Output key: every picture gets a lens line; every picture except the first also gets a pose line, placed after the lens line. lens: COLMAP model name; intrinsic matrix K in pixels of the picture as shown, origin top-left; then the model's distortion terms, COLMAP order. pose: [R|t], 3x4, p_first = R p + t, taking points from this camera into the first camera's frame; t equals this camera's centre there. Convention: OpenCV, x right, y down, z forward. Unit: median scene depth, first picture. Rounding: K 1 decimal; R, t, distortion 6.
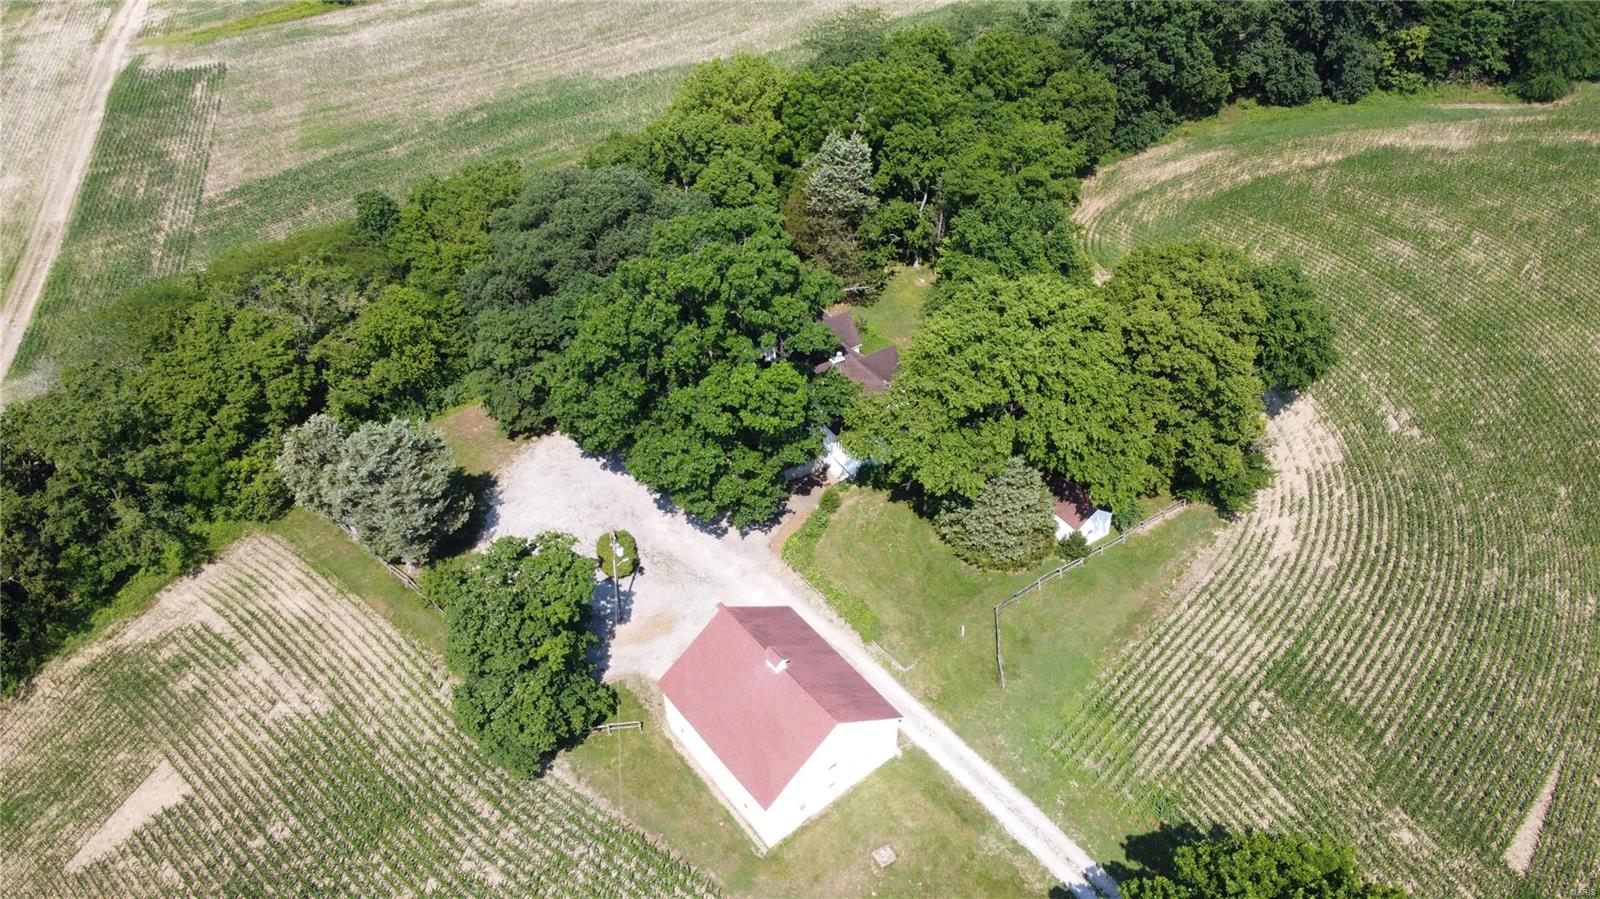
lens RADIAL K [[1136.6, 0, 800.0], [0, 1136.6, 449.5], [0, 0, 1]] dist [0.197331, -0.599025]
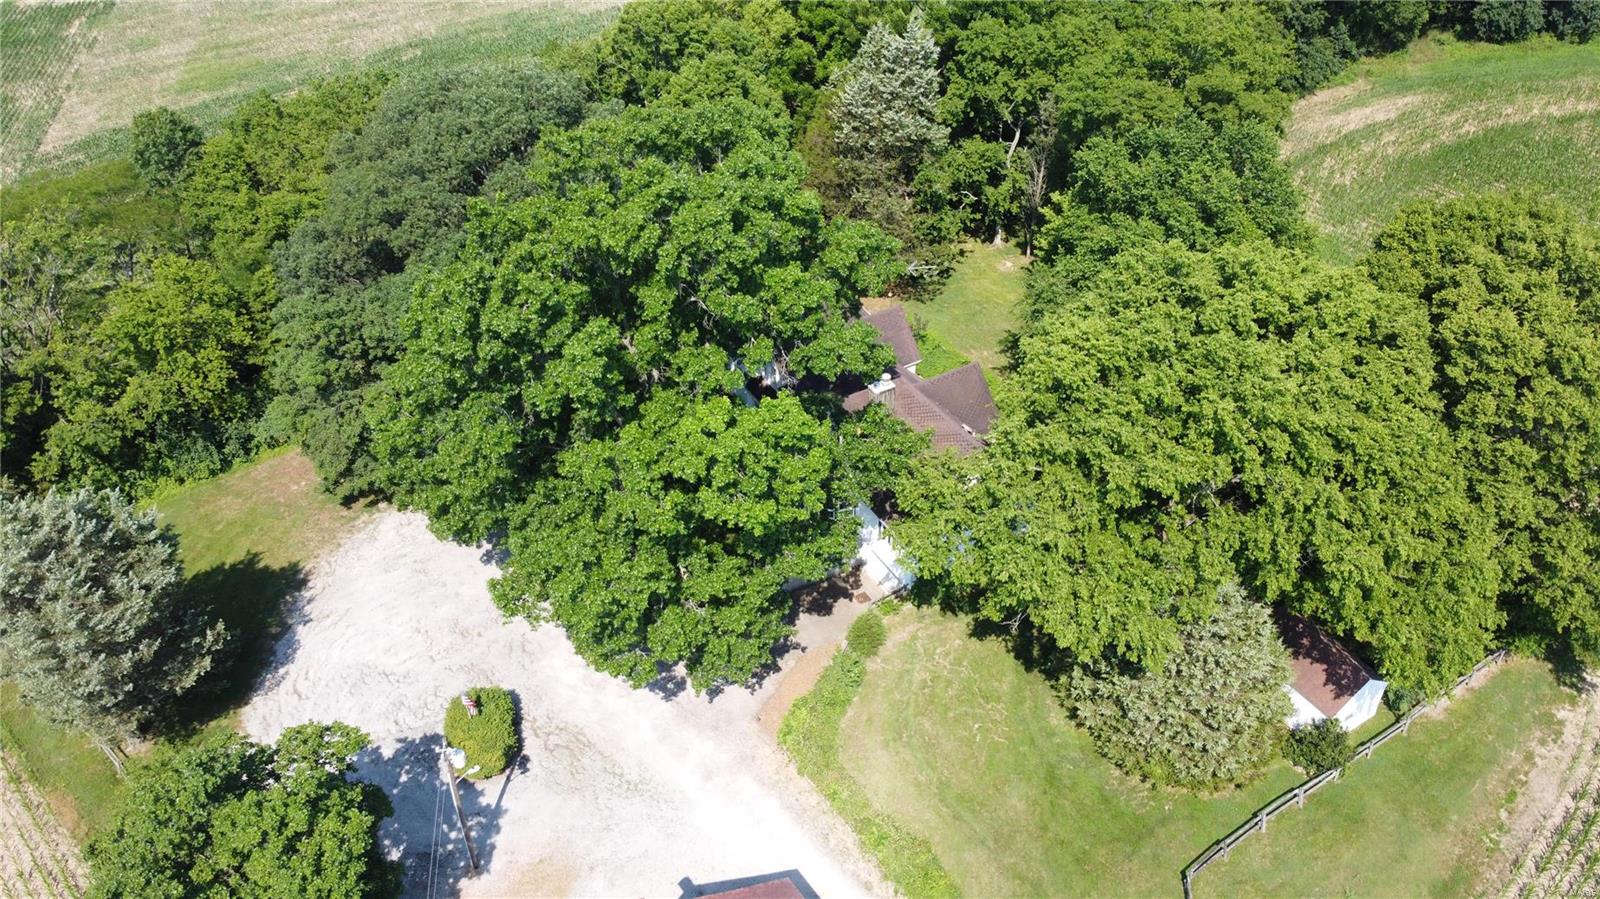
lens RADIAL K [[1169.0, 0, 798.1], [0, 1169.0, 426.0], [0, 0, 1]] dist [0.209466, -0.495865]
pose [[0.999628, 0.017564, -0.020847, 0.002543], [-0.018190, 0.999377, -0.030239, -0.042150], [0.020303, 0.030607, 0.999325, 0.423542]]
